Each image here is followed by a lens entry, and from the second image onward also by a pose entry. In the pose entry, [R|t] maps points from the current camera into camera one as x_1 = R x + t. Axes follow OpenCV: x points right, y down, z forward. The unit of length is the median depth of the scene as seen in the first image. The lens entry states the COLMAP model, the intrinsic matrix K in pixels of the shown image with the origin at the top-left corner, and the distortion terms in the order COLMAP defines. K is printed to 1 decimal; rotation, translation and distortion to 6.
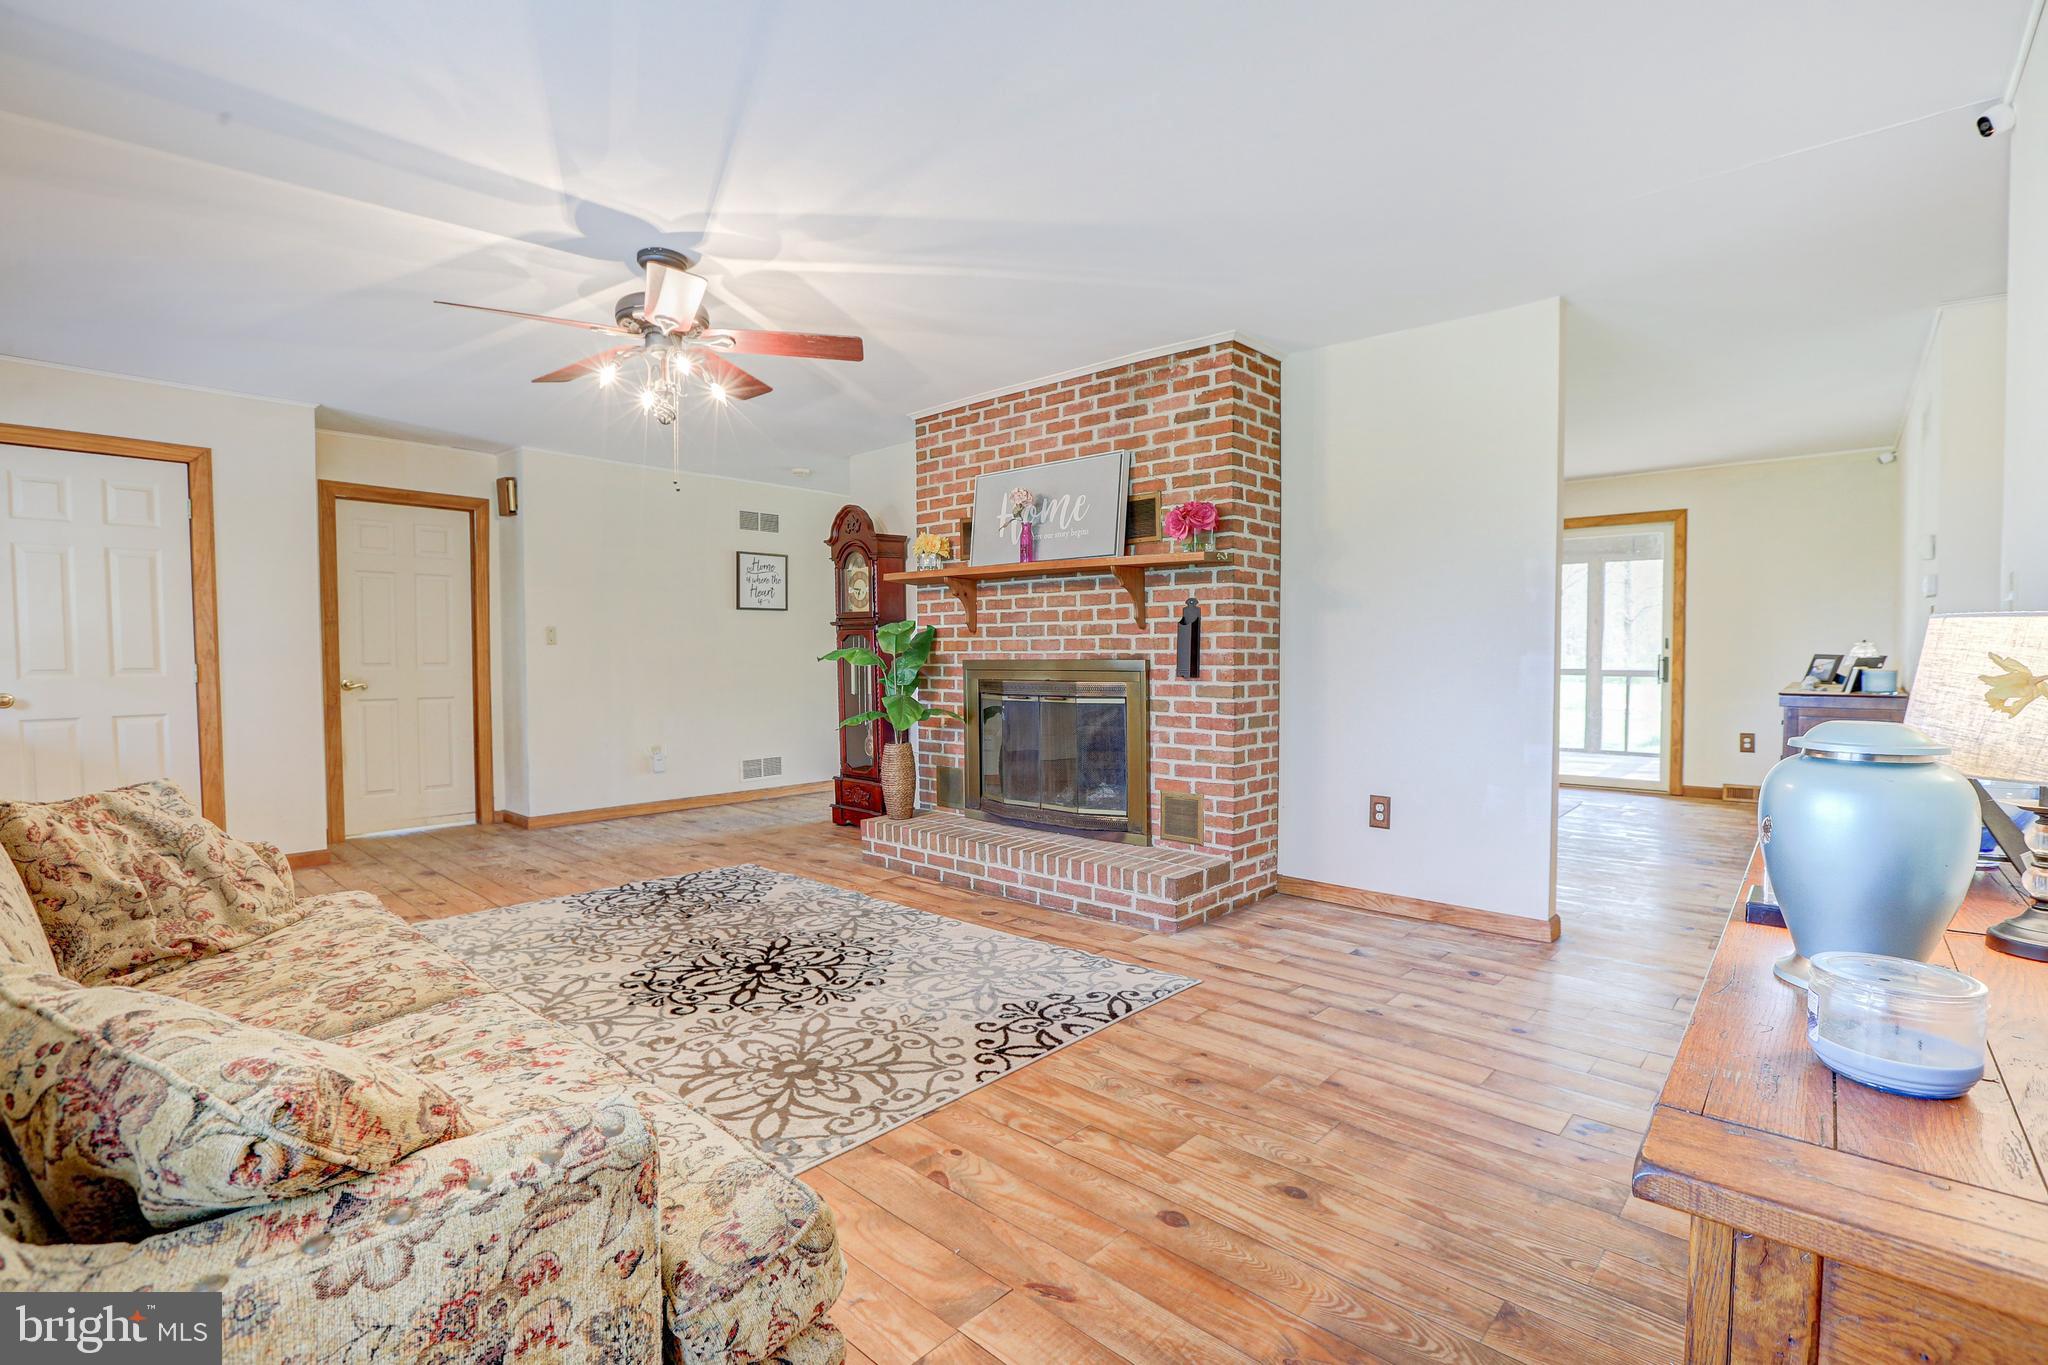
lens RADIAL K [[932.5, 0, 1045.2], [0, 932.5, 676.5], [0, 0, 1]] dist [-0.041474, 0.006075]
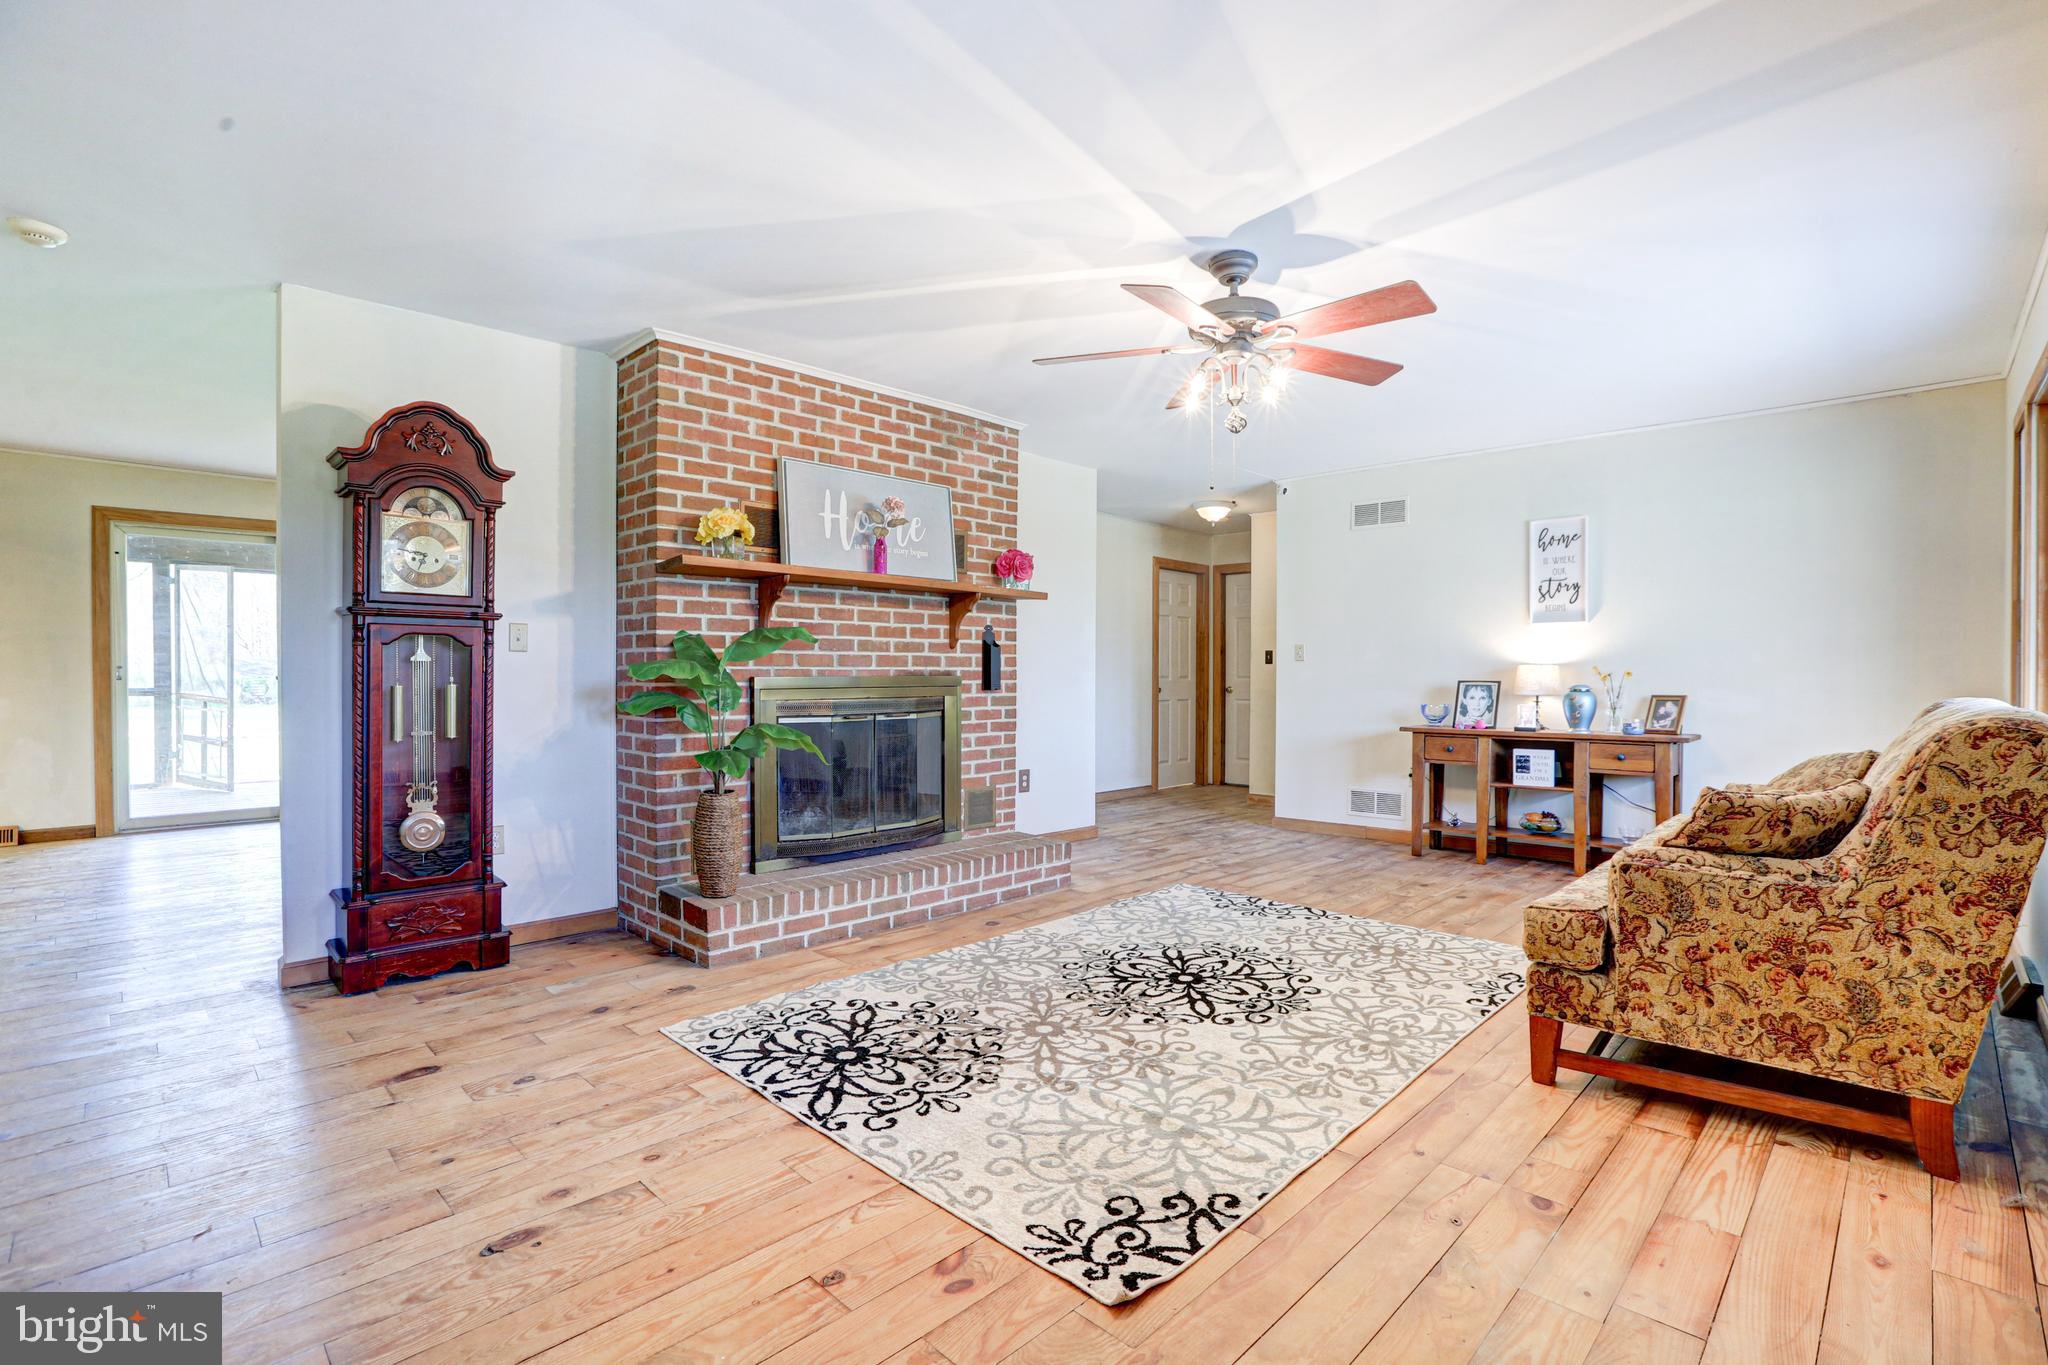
lens RADIAL K [[932.5, 0, 1021.5], [0, 932.5, 676.8], [0, 0, 1]] dist [-0.041474, 0.006075]
pose [[0.061065, -0.003875, 0.998126, -1.083255], [0.022341, 0.999747, 0.002514, -0.018925], [-0.997884, 0.022145, 0.061137, 0.902660]]
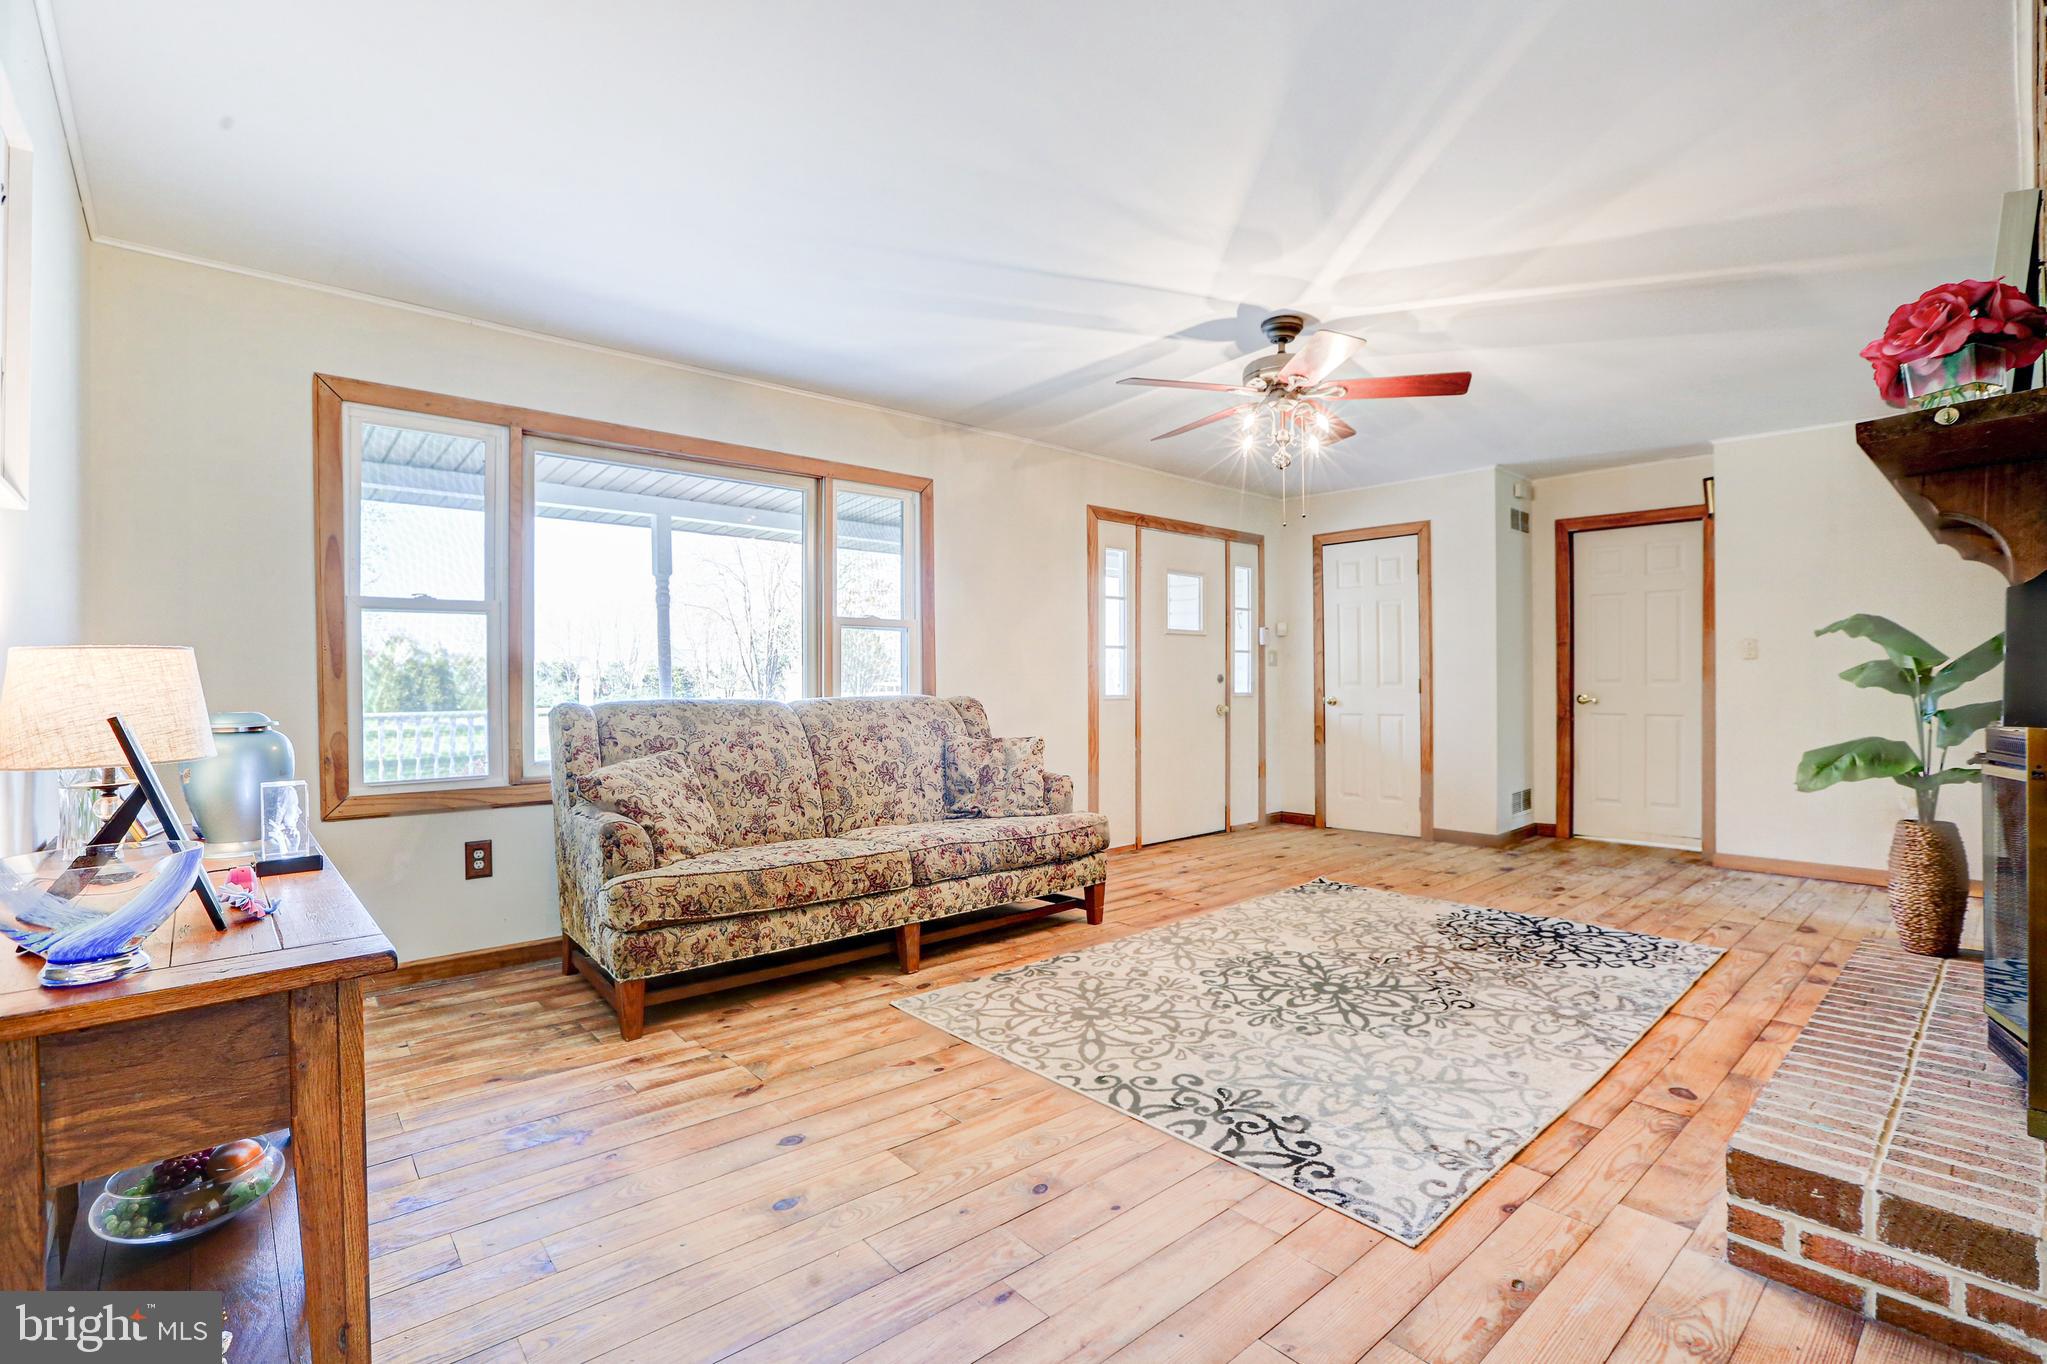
lens RADIAL K [[932.0, 0, 1036.5], [0, 932.0, 683.4], [0, 0, 1]] dist [-0.041474, 0.006075]
pose [[-0.110216, 0.008383, -0.993872, 0.580325], [-0.017679, 0.999790, 0.010393, -0.013945], [0.993750, 0.018716, -0.110044, 0.641159]]
